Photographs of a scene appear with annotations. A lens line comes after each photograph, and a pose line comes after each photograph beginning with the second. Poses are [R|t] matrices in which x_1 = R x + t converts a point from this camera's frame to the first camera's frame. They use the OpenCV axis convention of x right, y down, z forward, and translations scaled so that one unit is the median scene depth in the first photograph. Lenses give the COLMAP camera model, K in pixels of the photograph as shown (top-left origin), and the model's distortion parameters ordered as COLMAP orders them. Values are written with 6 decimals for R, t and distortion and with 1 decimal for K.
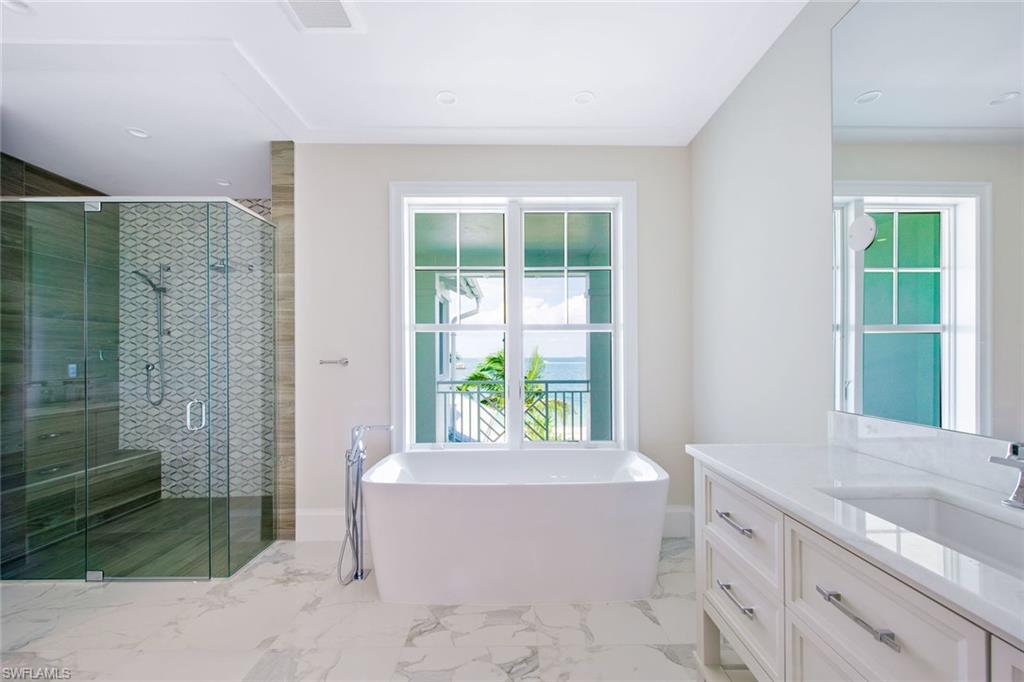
lens RADIAL K [[412.9, 0, 512.7], [0, 412.9, 354.2], [0, 0, 1]] dist [0.000448, -0.000149]
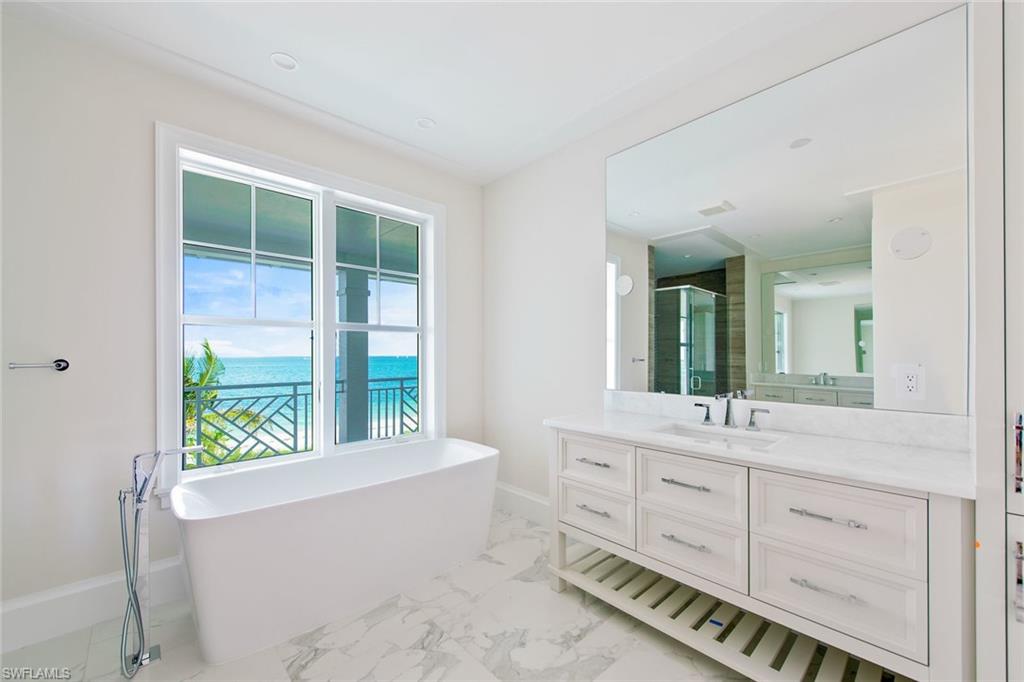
lens RADIAL K [[404.0, 0, 516.8], [0, 404.0, 352.8], [0, 0, 1]] dist [0.001494, 0.000031]
pose [[0.735286, 0.006237, 0.677728, -0.305336], [-0.004887, 0.999980, -0.003901, -0.001175], [-0.677739, -0.000444, 0.735302, 0.029255]]
